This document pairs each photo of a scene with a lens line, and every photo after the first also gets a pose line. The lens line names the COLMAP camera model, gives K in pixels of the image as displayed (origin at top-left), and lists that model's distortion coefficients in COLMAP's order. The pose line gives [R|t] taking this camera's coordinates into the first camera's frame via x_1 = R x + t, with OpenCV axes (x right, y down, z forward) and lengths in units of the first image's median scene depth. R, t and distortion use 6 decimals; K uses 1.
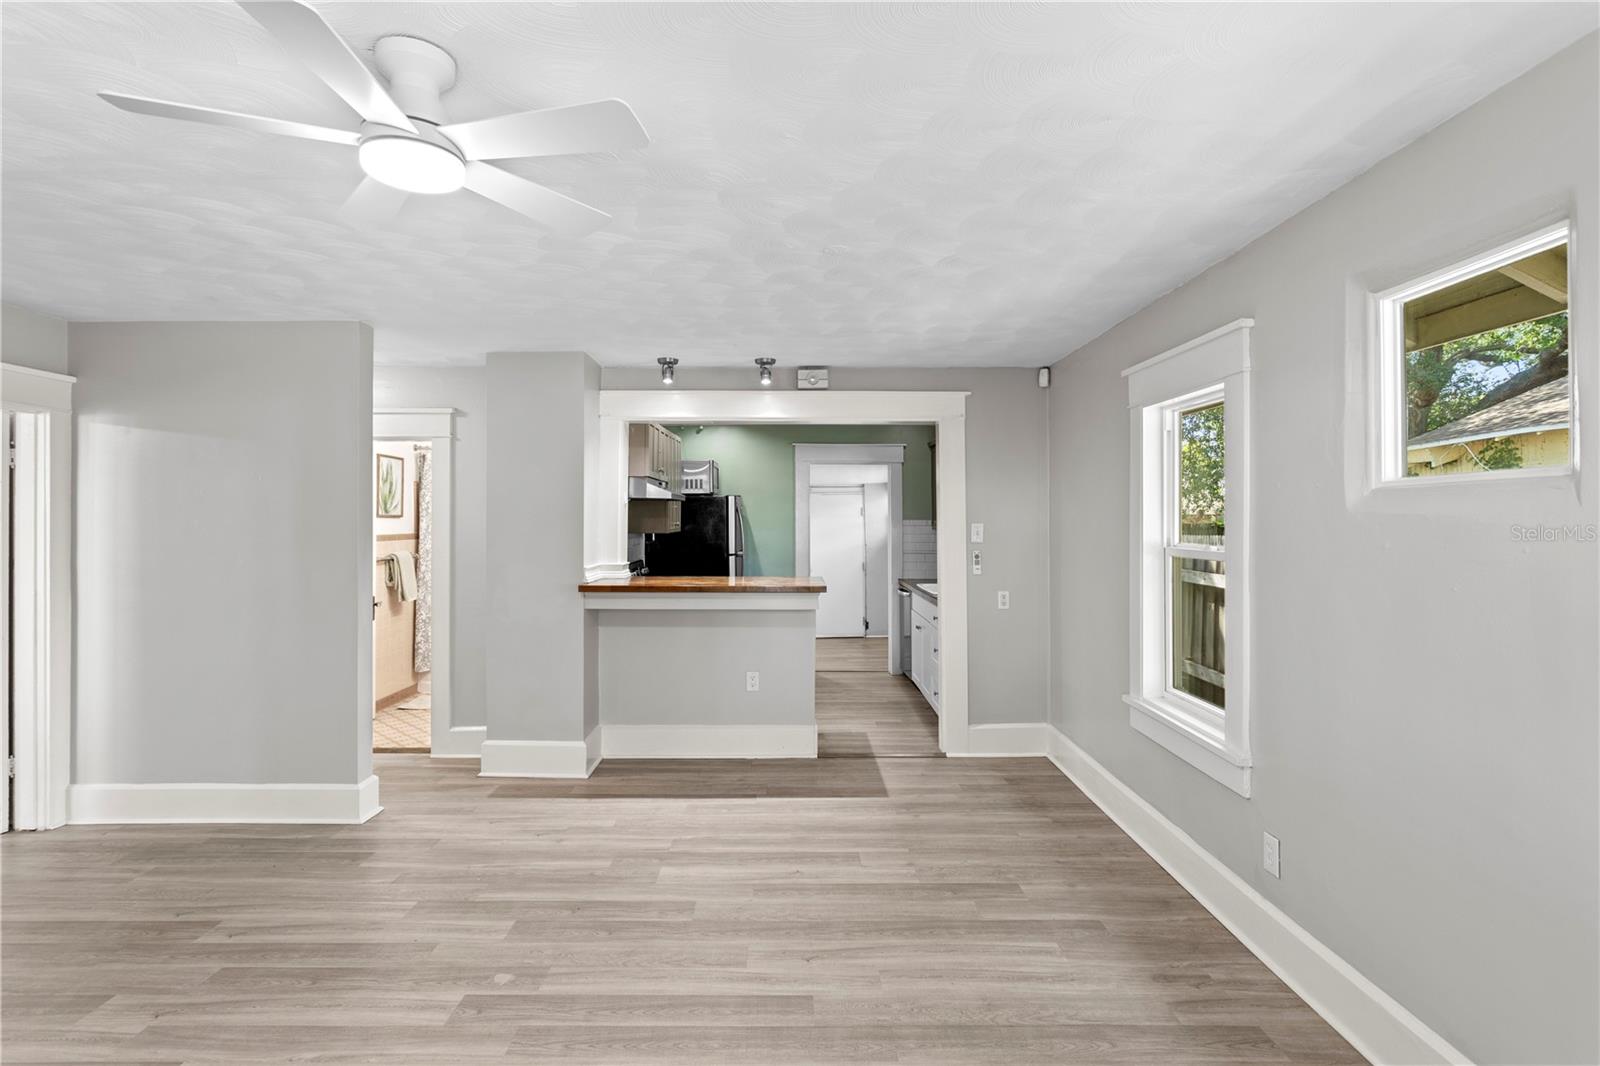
lens RADIAL K [[798.6, 0, 800.1], [0, 798.6, 535.9], [0, 0, 1]] dist [0.004973, 0.001232]
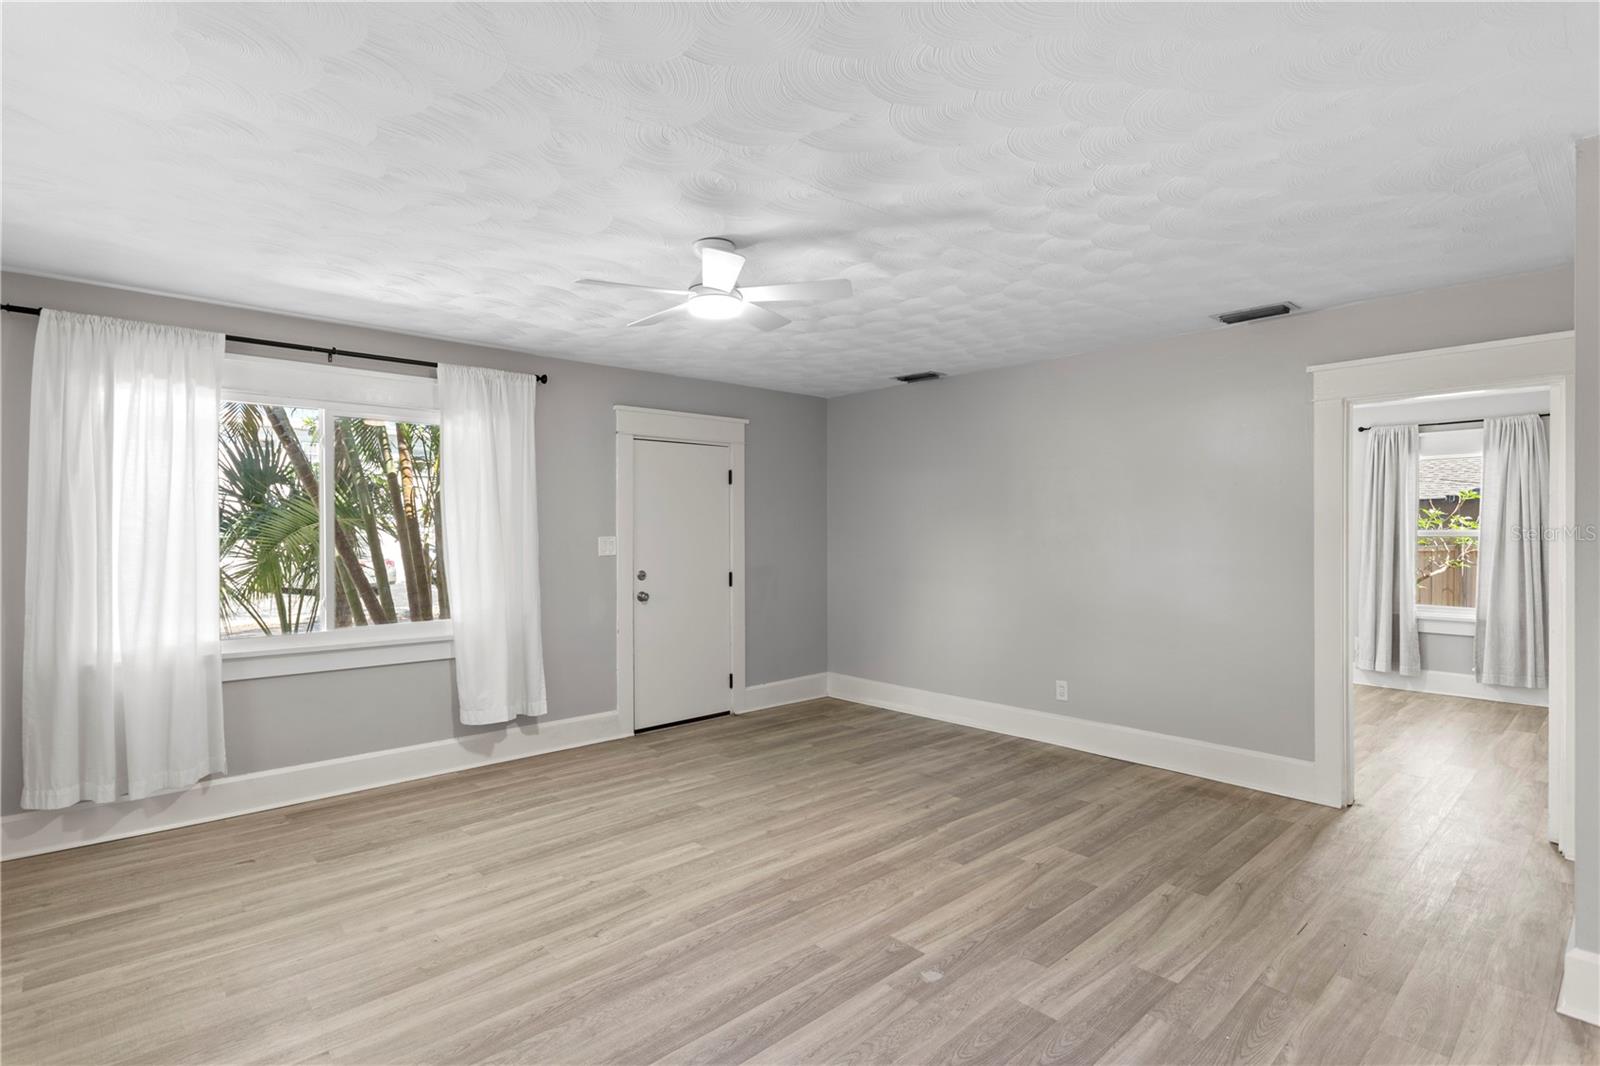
lens RADIAL K [[798.6, 0, 803.5], [0, 798.6, 537.1], [0, 0, 1]] dist [0.004973, 0.001232]
pose [[-0.767036, 0.003529, -0.641595, 0.352398], [0.001668, 0.999992, 0.003506, 0.027299], [0.641602, 0.001619, -0.767036, 1.625072]]
